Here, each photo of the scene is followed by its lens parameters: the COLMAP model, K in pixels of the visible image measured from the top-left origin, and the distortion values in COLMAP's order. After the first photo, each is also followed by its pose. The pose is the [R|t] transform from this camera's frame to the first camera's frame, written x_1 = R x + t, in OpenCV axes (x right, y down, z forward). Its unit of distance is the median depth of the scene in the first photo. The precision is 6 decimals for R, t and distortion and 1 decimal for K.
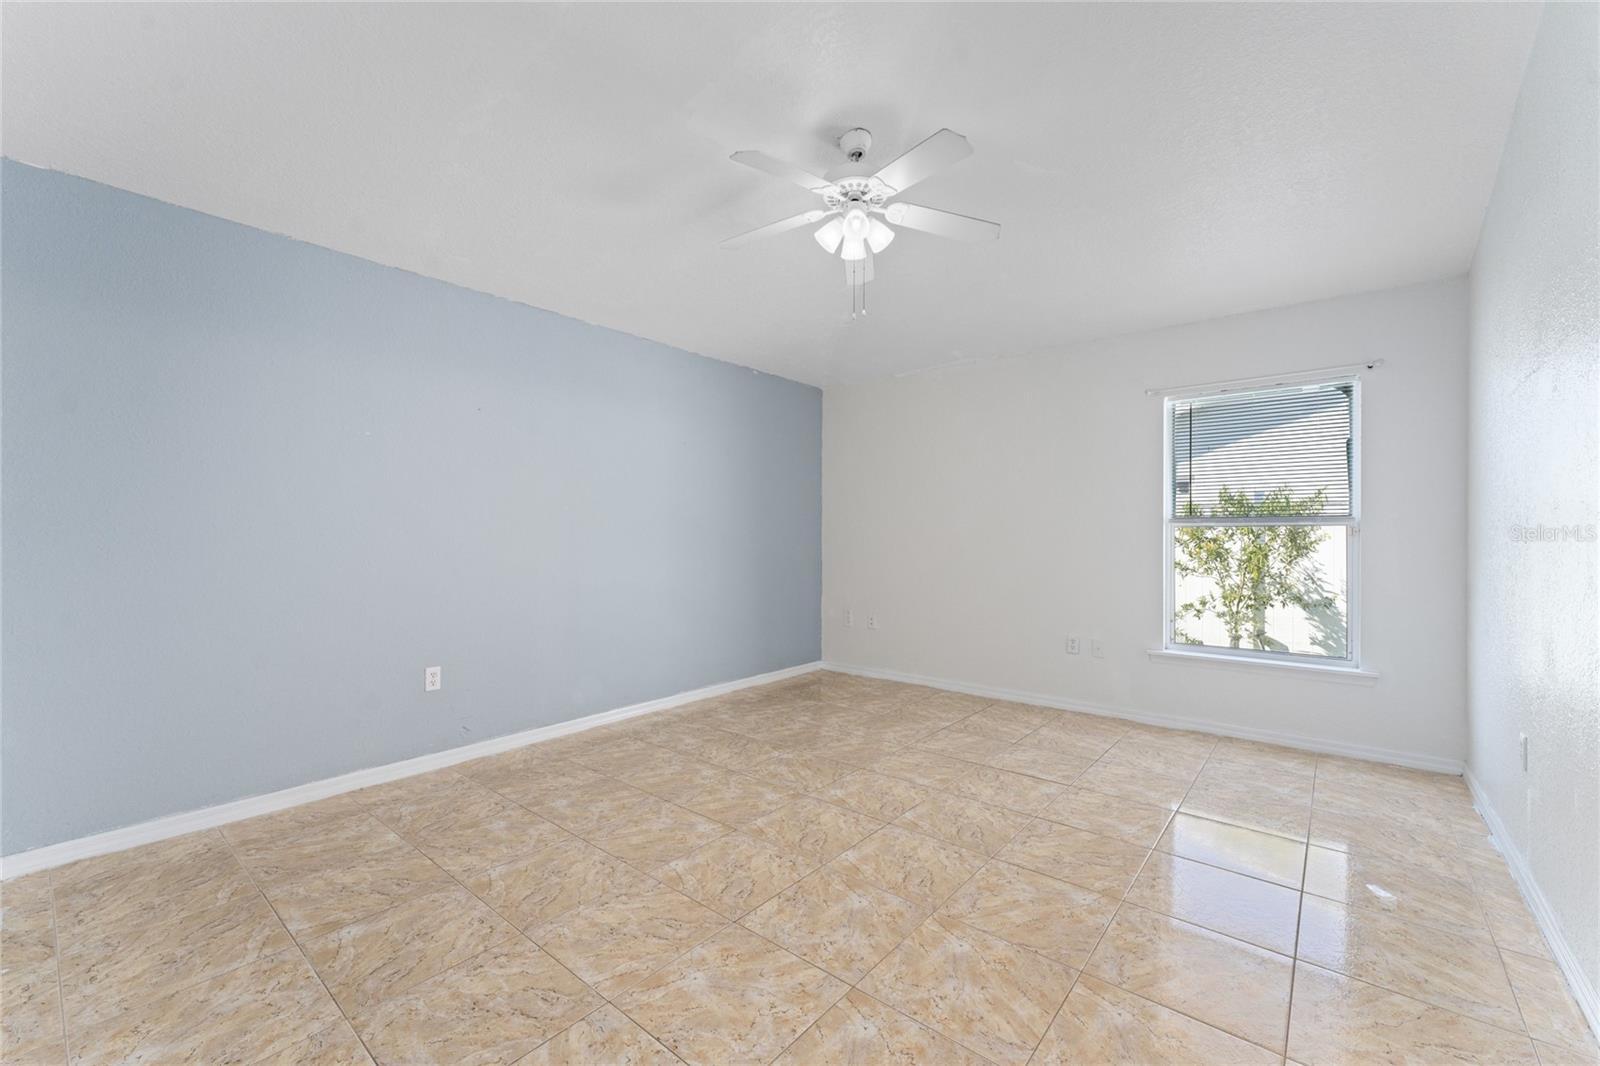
lens RADIAL K [[640.6, 0, 798.6], [0, 640.6, 534.4], [0, 0, 1]] dist [0.000856, 0.000339]
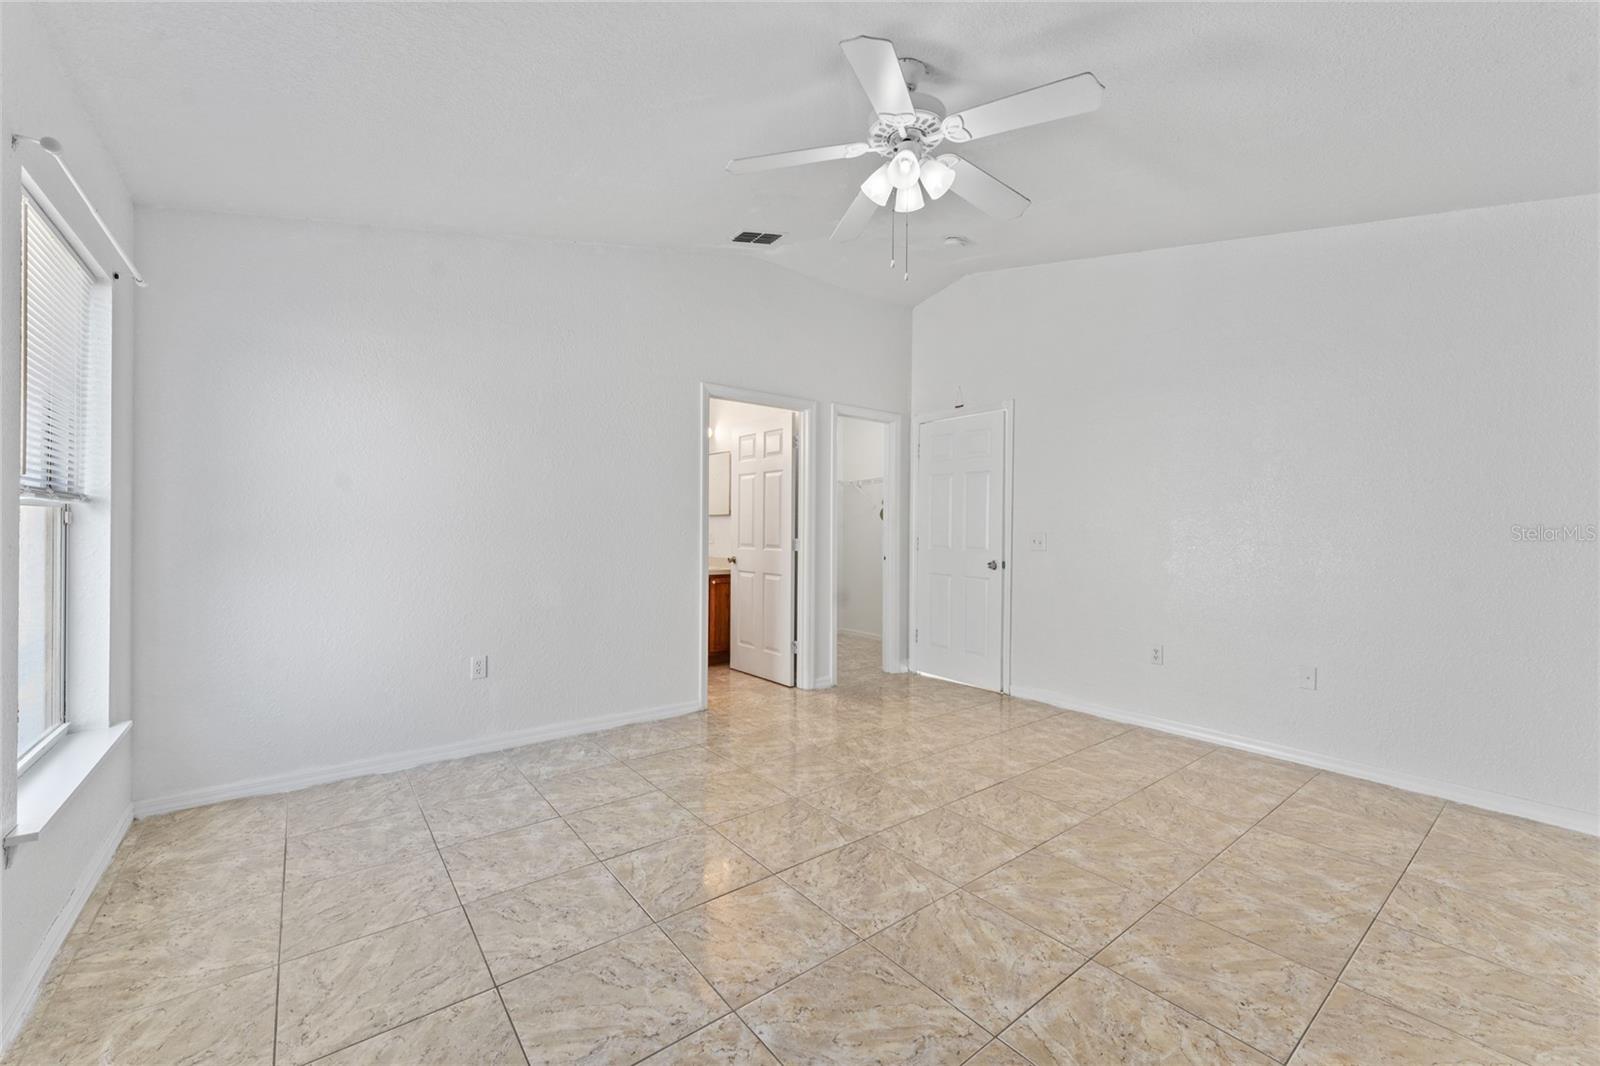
lens RADIAL K [[640.6, 0, 802.3], [0, 640.6, 530.8], [0, 0, 1]] dist [0.000856, 0.000339]
pose [[-0.979377, -0.009151, 0.201832, 0.045164], [-0.009332, 0.999956, 0.000053, 0.001327], [-0.201824, -0.001832, -0.979420, 1.806625]]
